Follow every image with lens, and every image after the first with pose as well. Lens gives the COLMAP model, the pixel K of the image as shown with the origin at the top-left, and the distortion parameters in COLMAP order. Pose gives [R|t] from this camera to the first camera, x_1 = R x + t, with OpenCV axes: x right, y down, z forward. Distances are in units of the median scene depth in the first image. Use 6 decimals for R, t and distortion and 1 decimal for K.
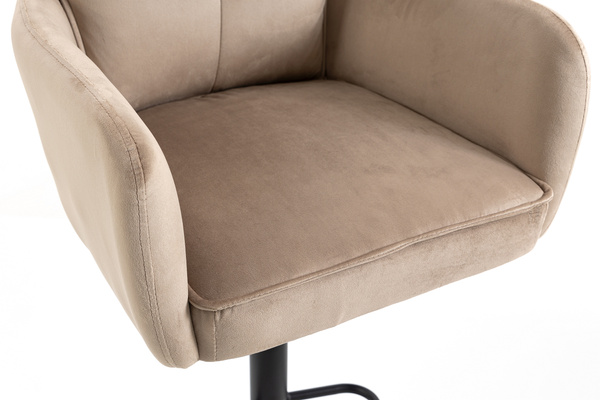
lens RADIAL K [[867.6, 0, 322.3], [0, 867.6, 200.2], [0, 0, 1]] dist [0.008744, -0.001445]
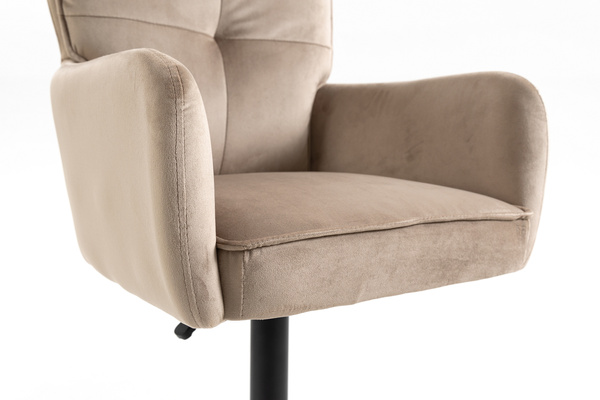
lens RADIAL K [[673.0, 0, 311.3], [0, 673.0, 198.5], [0, 0, 1]] dist [0.004979, -0.000895]
pose [[0.996958, -0.021038, 0.075045, -0.084966], [0.048988, 0.918047, -0.393434, 0.310487], [-0.060618, 0.395914, 0.916285, 0.222061]]
